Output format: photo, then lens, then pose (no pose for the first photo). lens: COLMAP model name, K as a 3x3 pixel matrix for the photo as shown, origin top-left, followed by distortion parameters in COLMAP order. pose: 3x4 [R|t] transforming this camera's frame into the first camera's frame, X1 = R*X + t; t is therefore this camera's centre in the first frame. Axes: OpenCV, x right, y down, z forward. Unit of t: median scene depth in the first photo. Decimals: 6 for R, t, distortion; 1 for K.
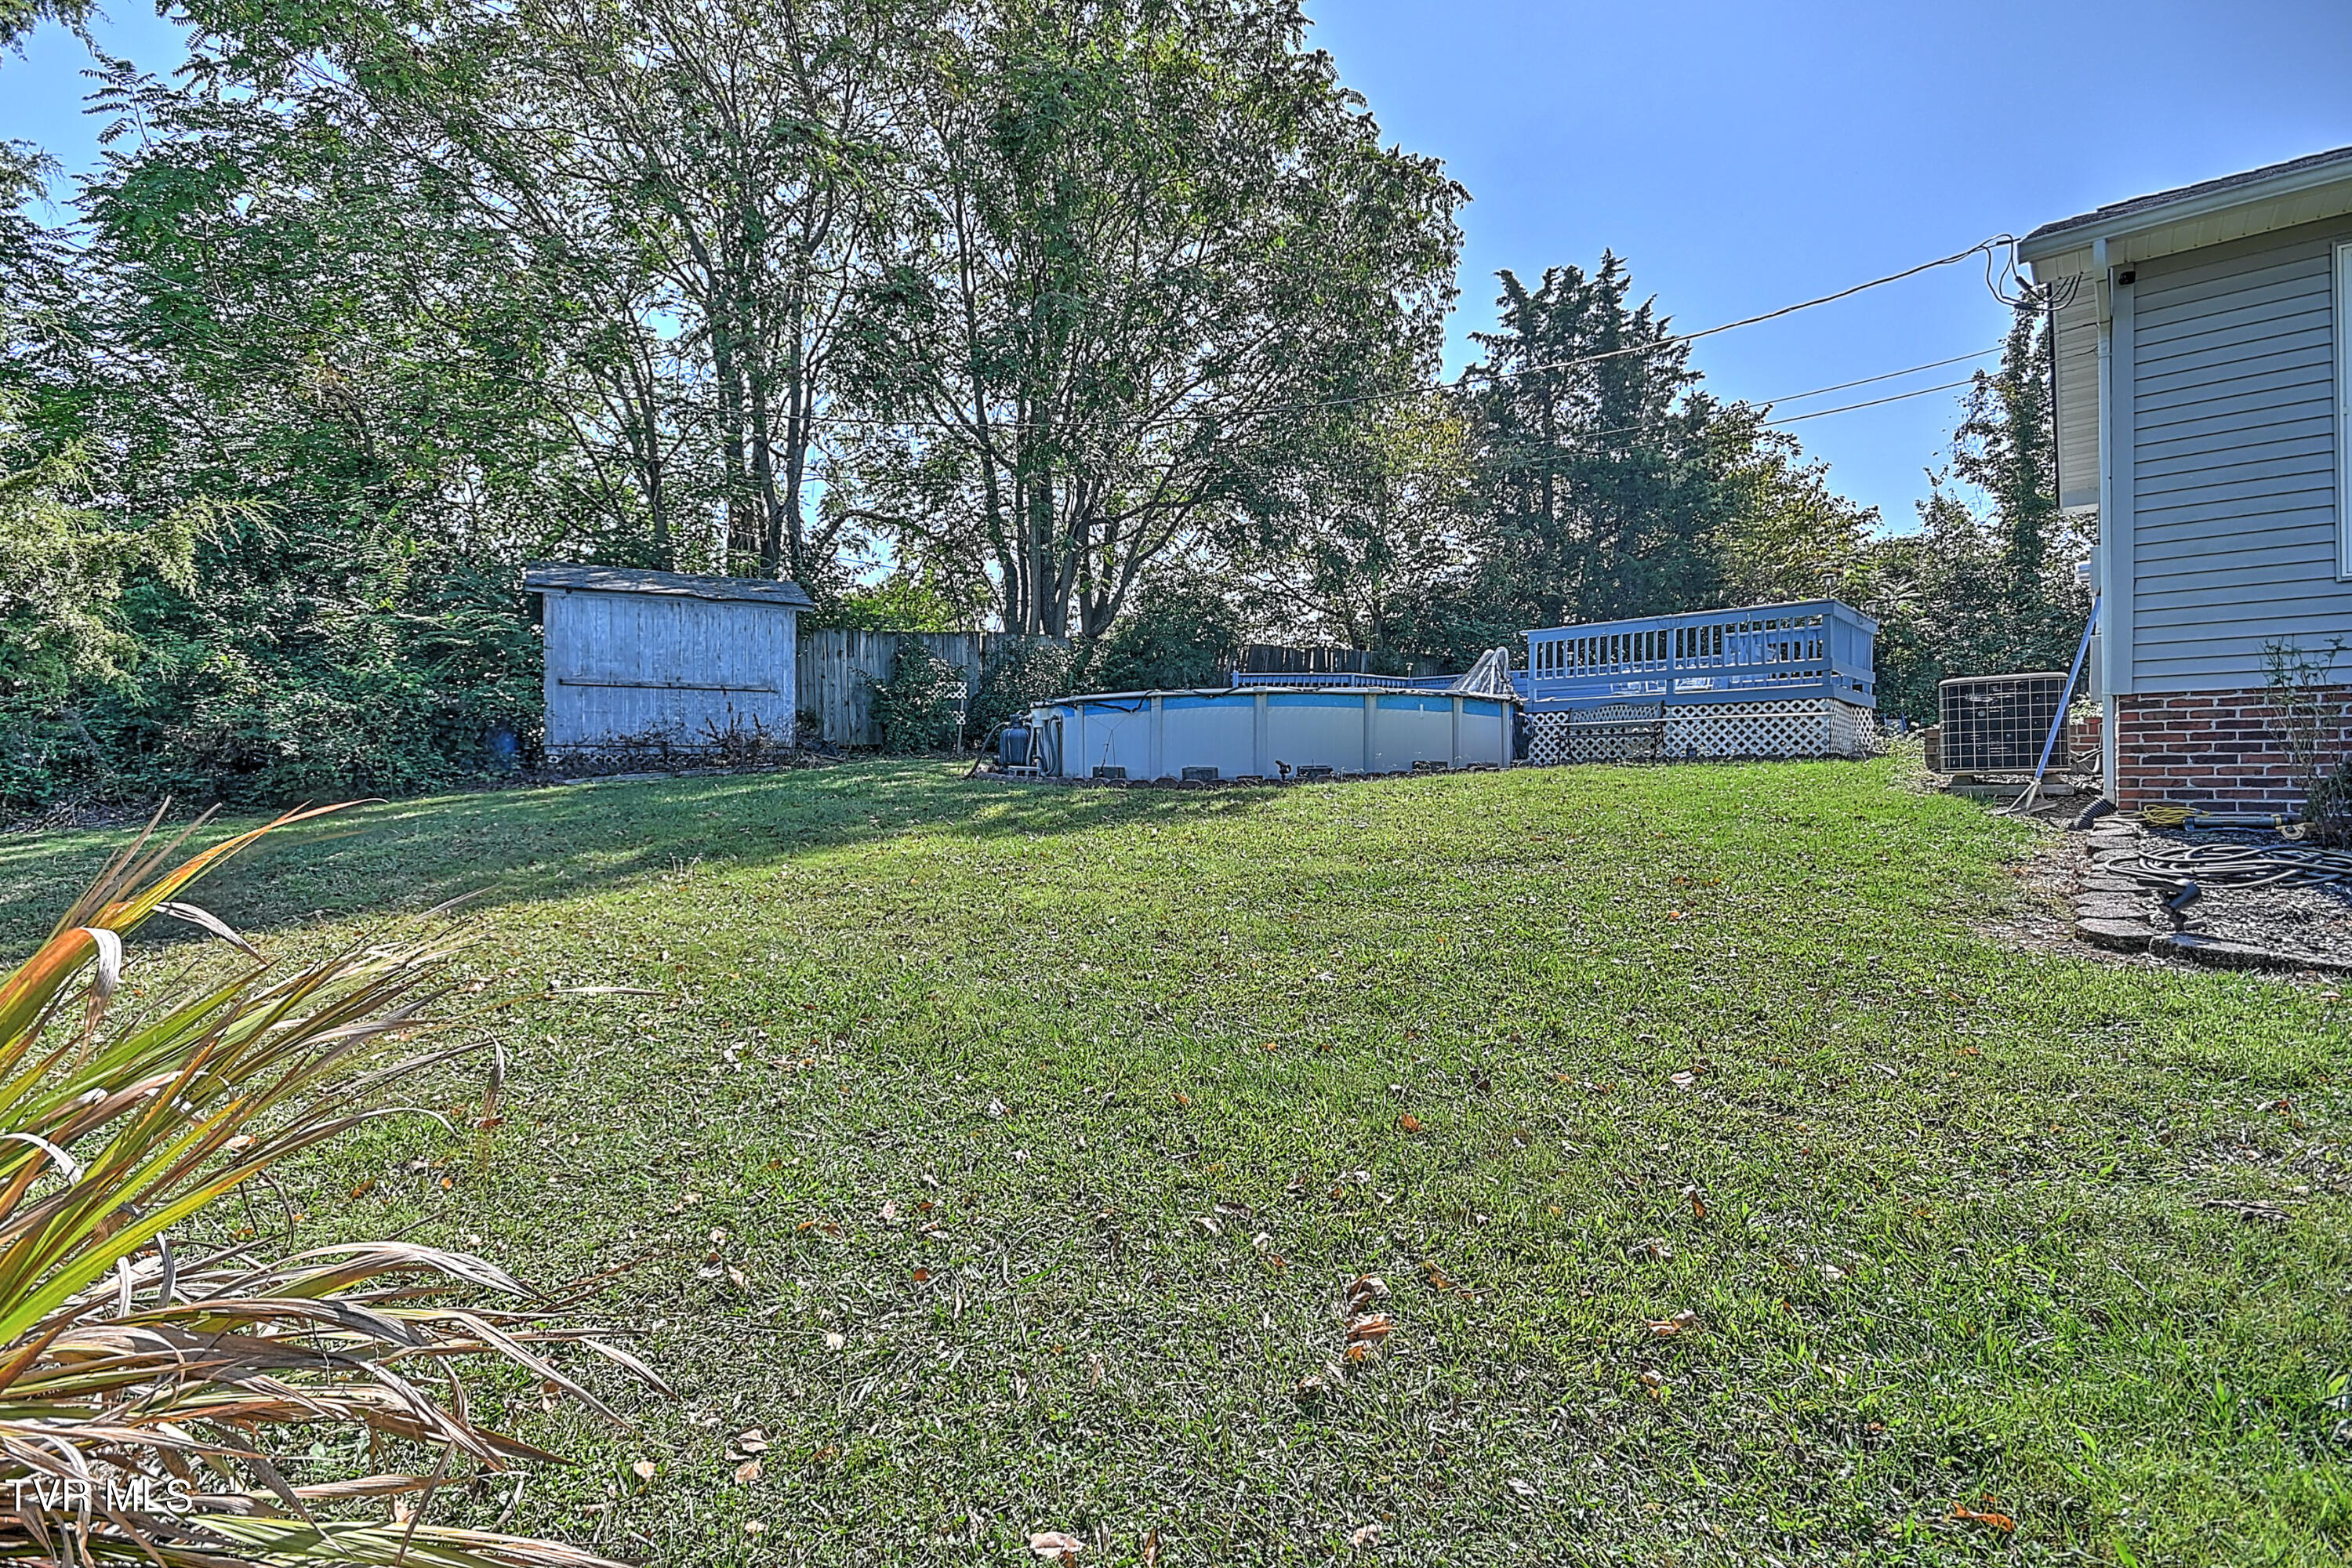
lens RADIAL K [[1059.0, 0, 1106.5], [0, 1059.0, 784.8], [0, 0, 1]] dist [0.025316, -0.011482]
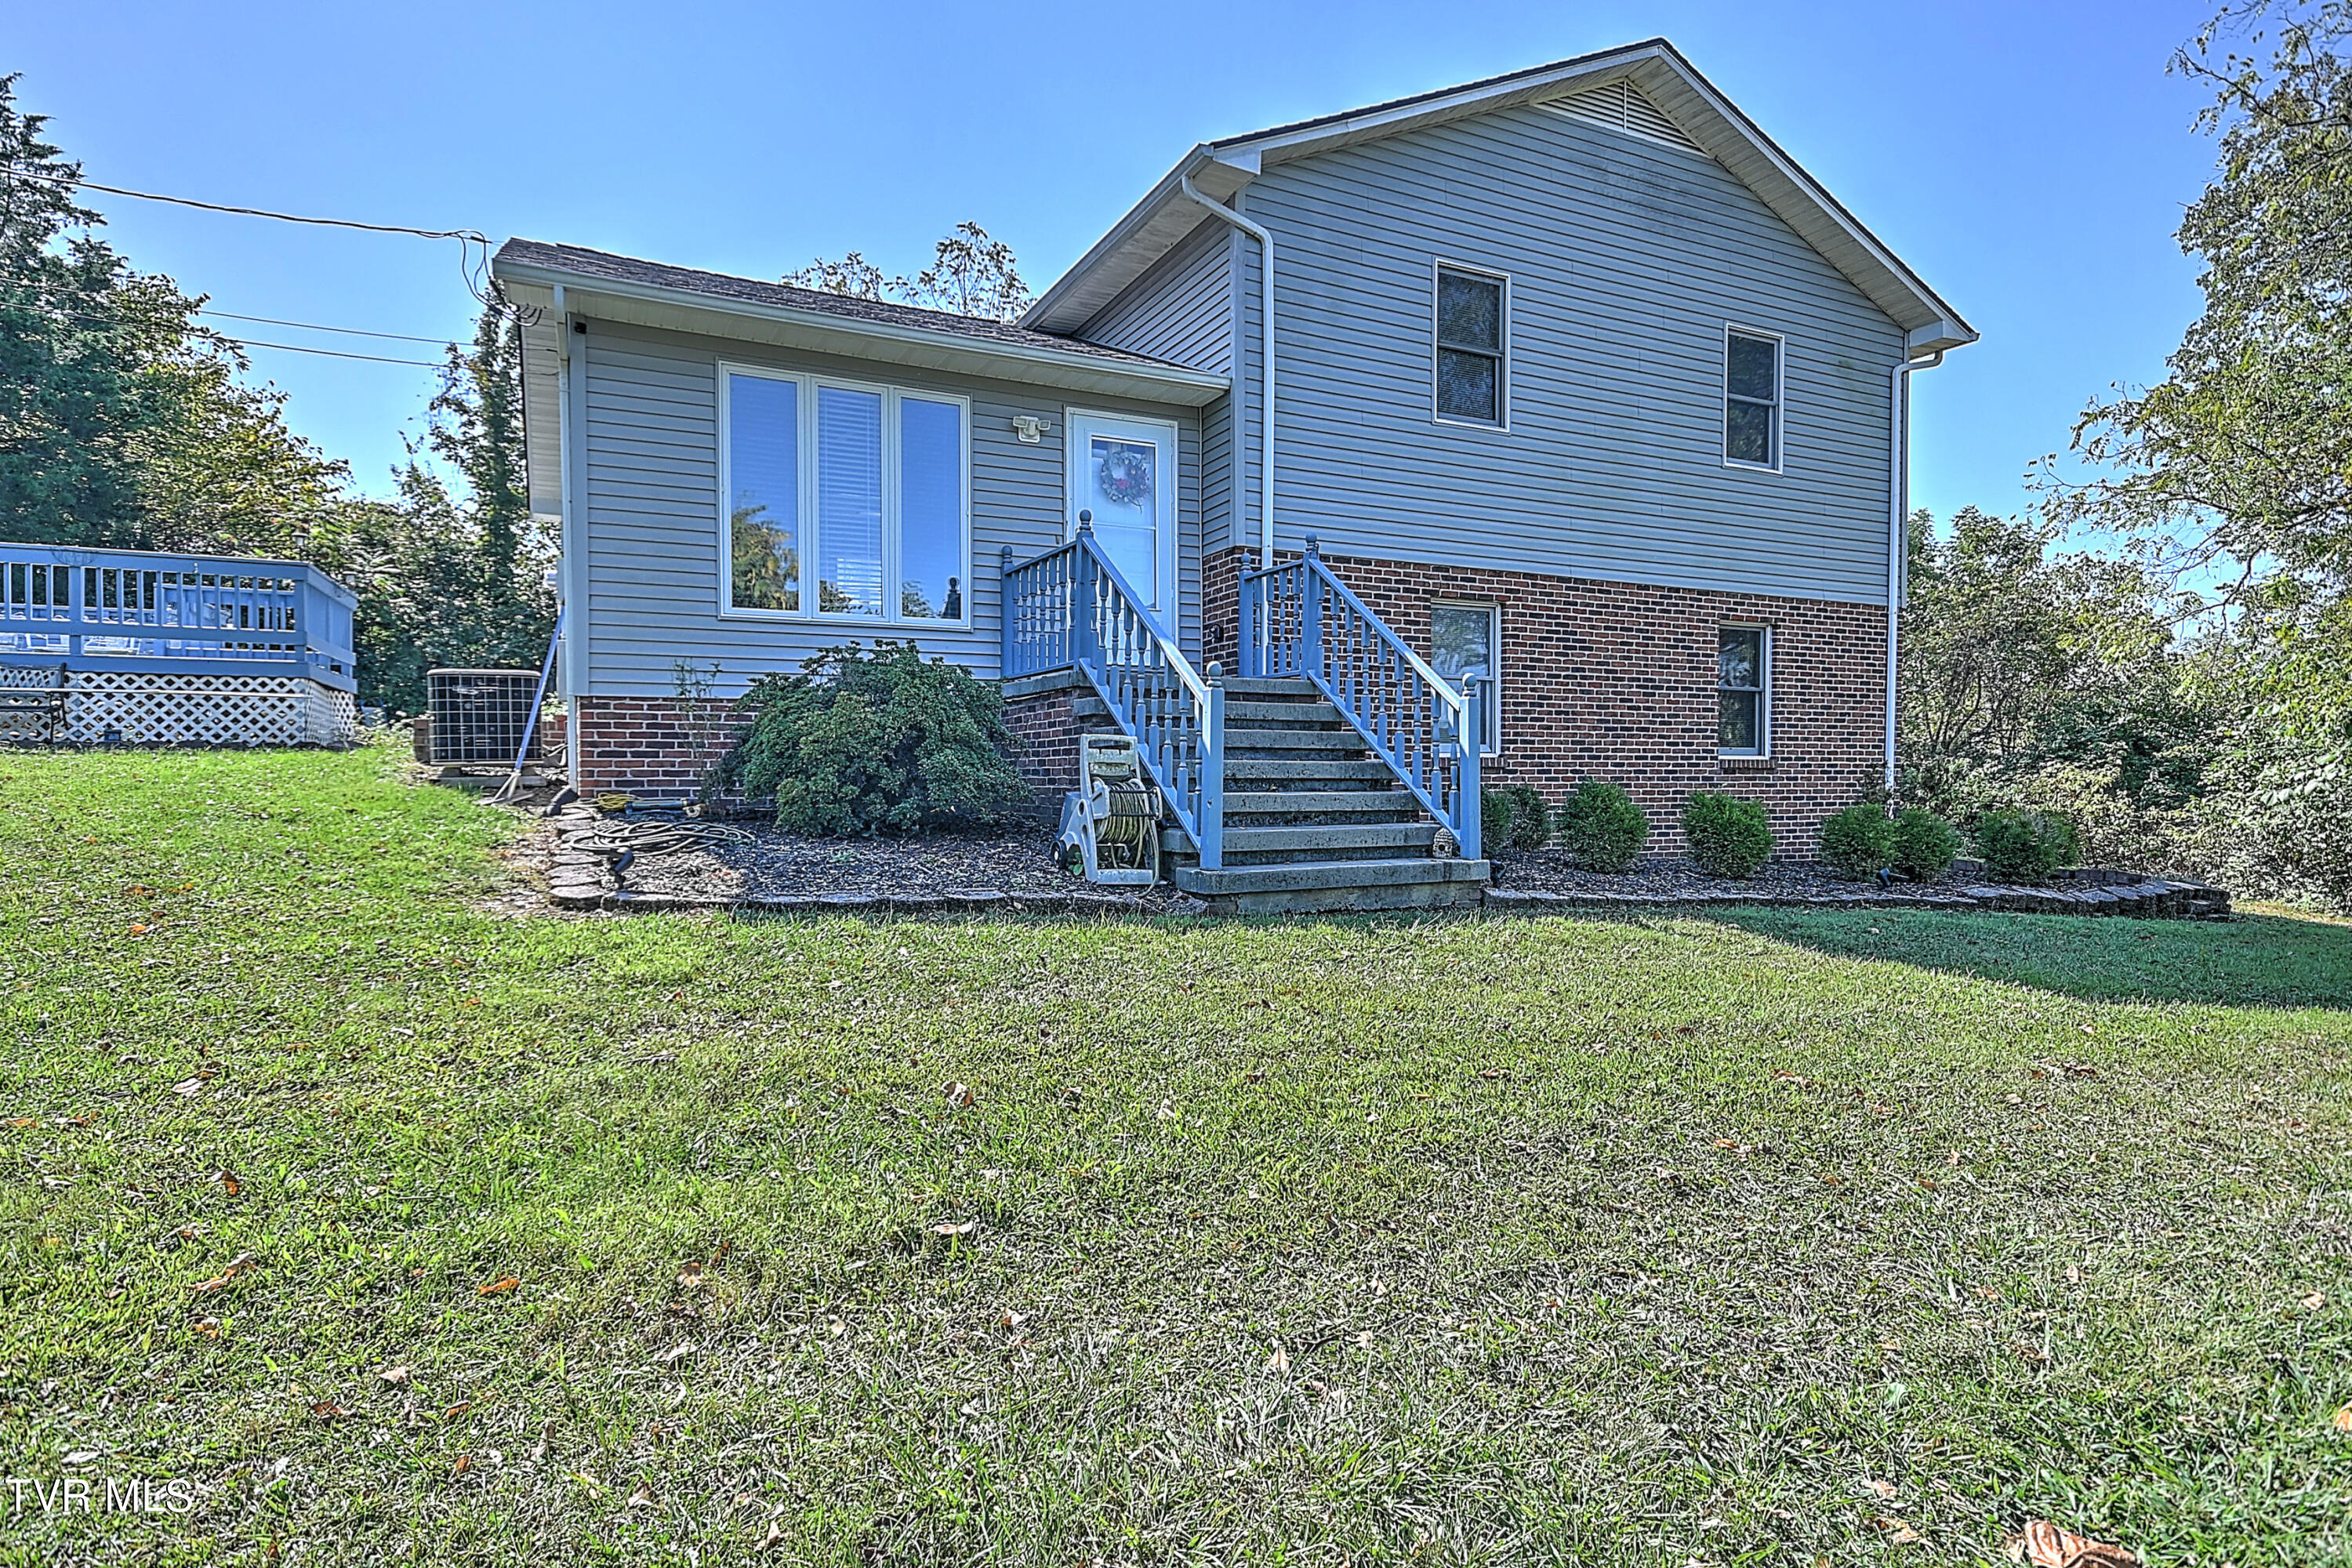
lens RADIAL K [[1252.2, 0, 1213.2], [0, 1252.2, 793.8], [0, 0, 1]] dist [0.035478, -0.005045]
pose [[0.343343, -0.011374, 0.939141, -0.024861], [0.003609, 0.999935, 0.010791, 0.002369], [-0.939203, -0.000315, 0.343362, -0.026672]]
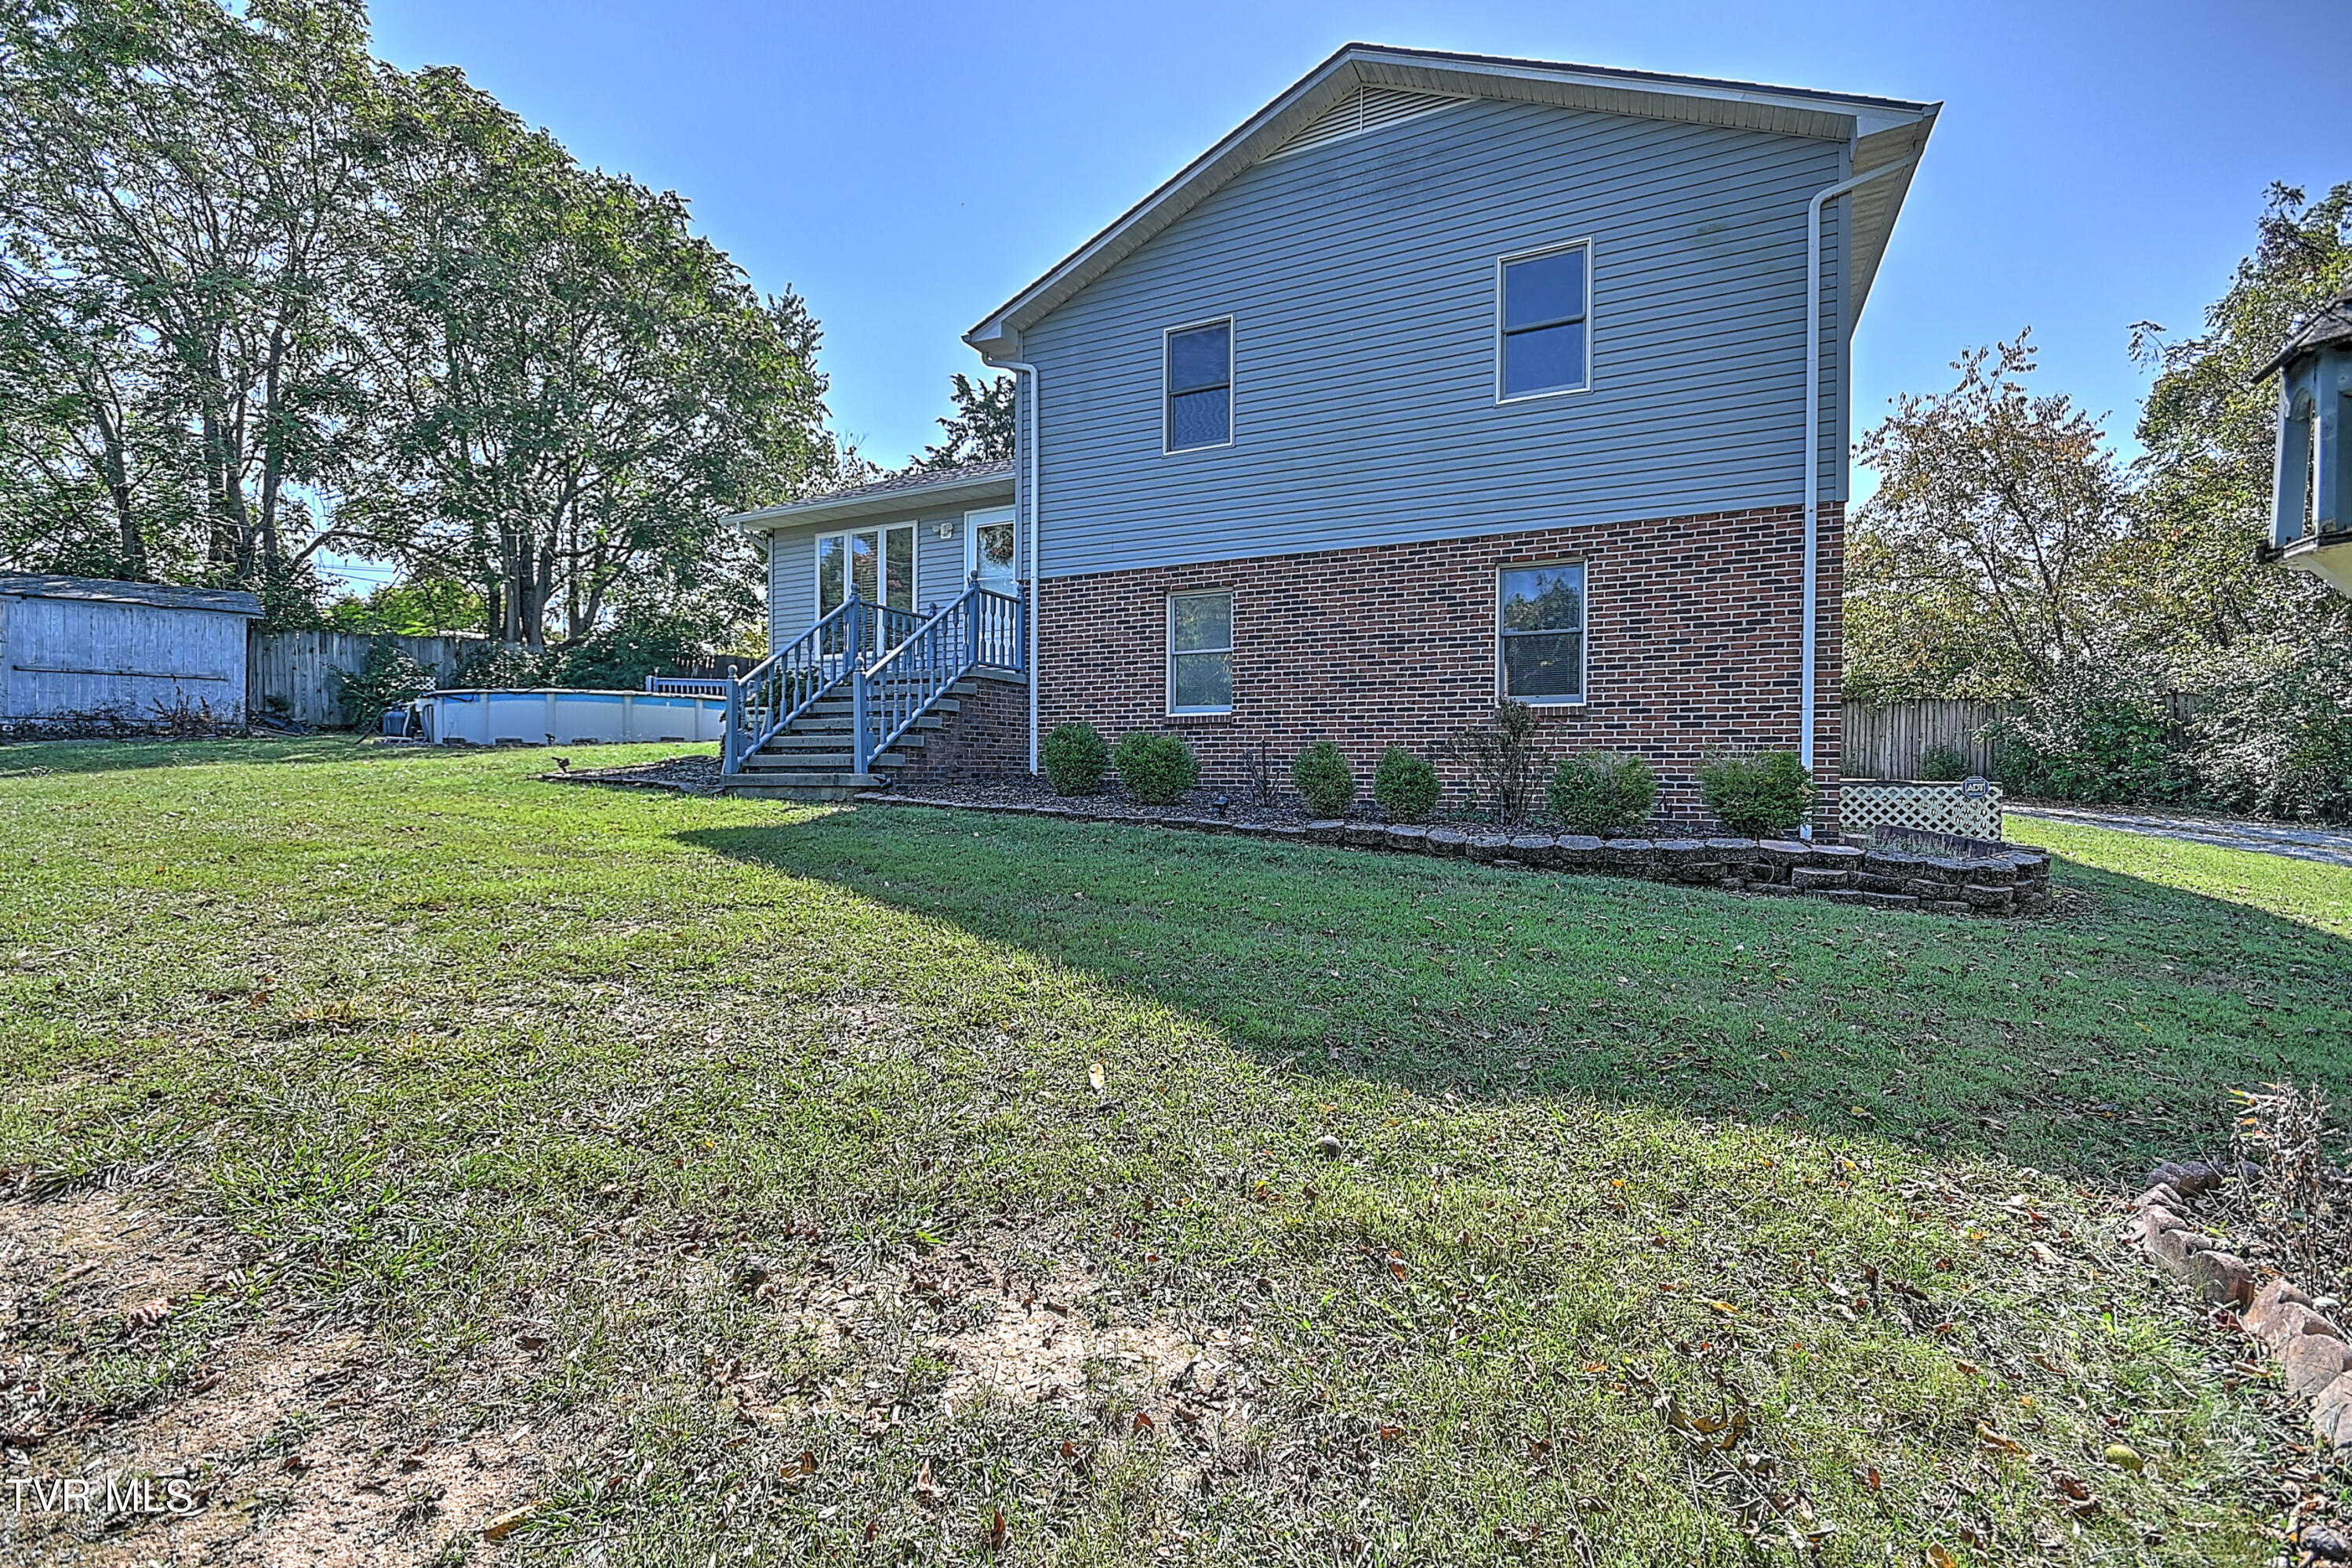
lens RADIAL K [[1059.0, 0, 1111.9], [0, 1059.0, 779.6], [0, 0, 1]] dist [0.025316, -0.011482]
pose [[0.964322, 0.006787, 0.264644, 0.415376], [-0.005688, 0.999972, -0.004918, 0.036629], [-0.264670, 0.003238, 0.964334, -0.588573]]
